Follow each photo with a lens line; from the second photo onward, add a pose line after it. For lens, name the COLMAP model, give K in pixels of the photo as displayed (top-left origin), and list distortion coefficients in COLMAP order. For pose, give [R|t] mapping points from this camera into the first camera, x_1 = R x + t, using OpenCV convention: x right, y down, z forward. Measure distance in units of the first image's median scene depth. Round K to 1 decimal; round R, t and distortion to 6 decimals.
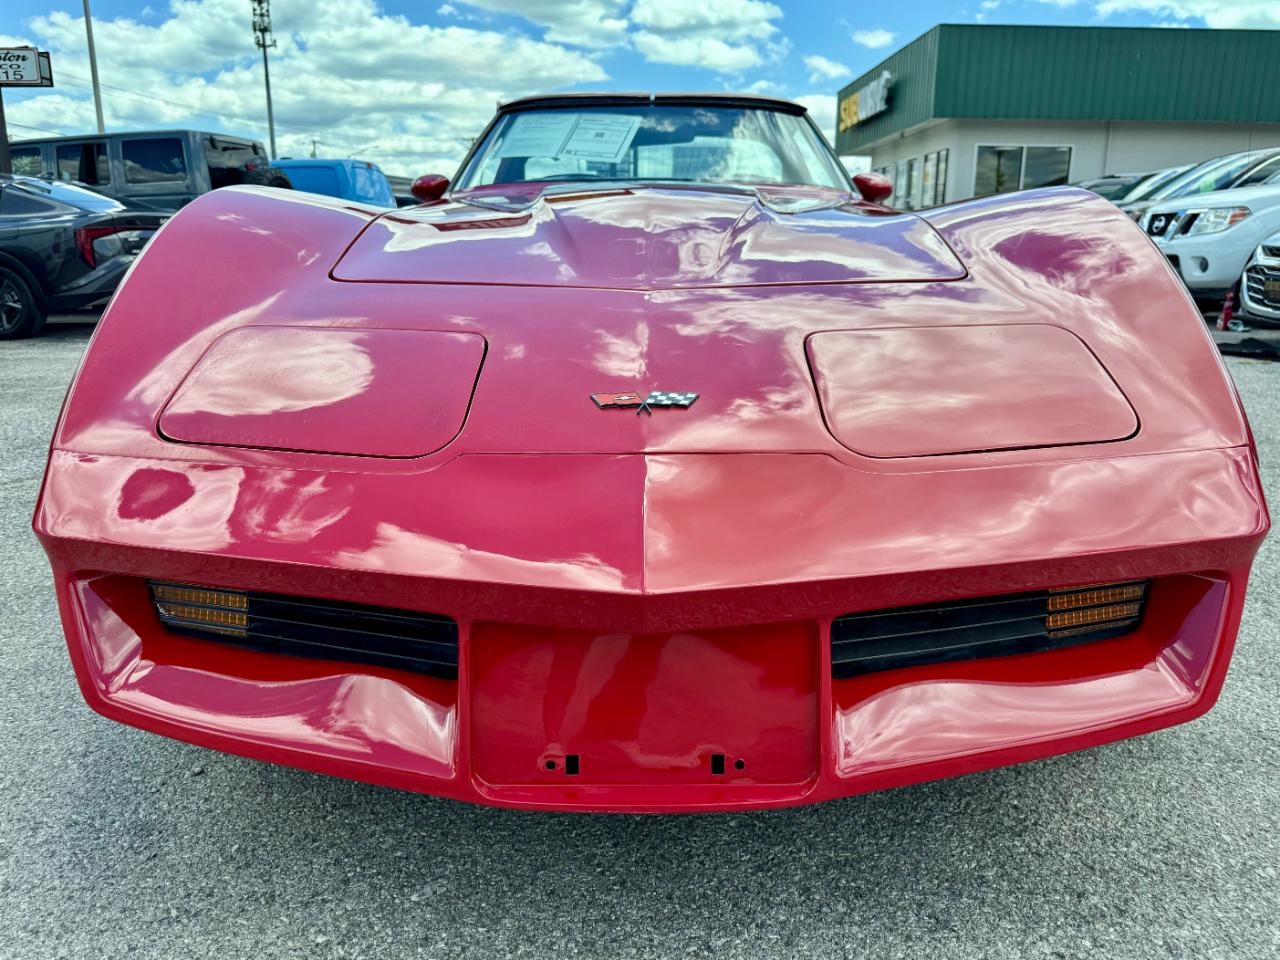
lens RADIAL K [[916.4, 0, 643.2], [0, 916.4, 487.4], [0, 0, 1]] dist [0.013192, -0.020003]
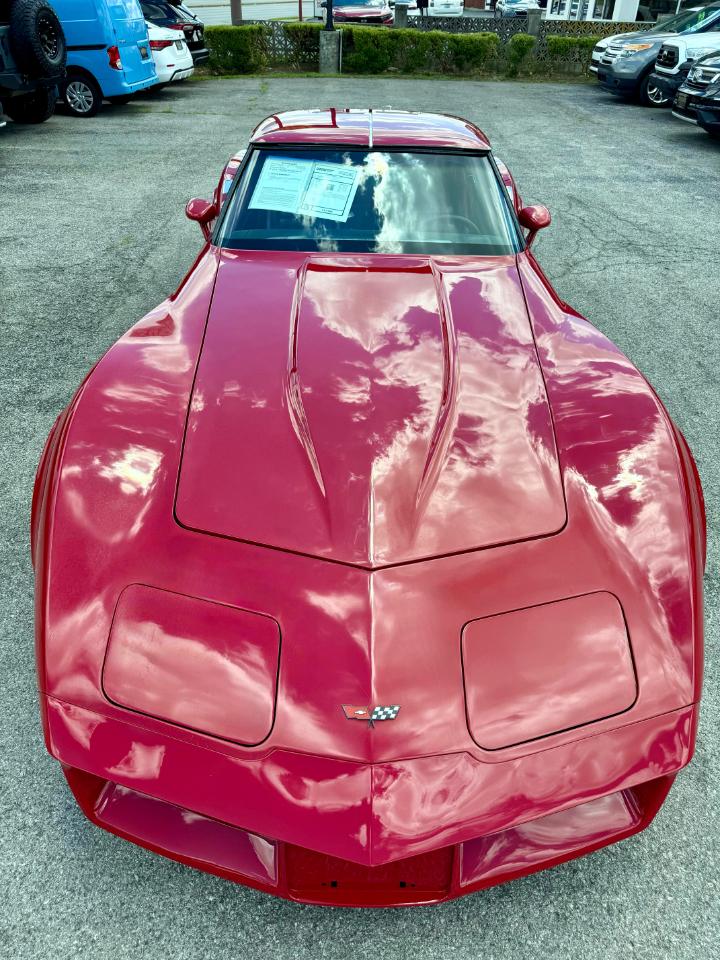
lens RADIAL K [[687.3, 0, 360.6], [0, 687.3, 471.0], [0, 0, 1]] dist [0.013192, -0.020003]
pose [[0.999764, 0.012116, 0.018012, -0.048988], [-0.017531, 0.939957, 0.340841, -0.971836], [-0.012801, -0.341077, 0.939948, -0.155413]]
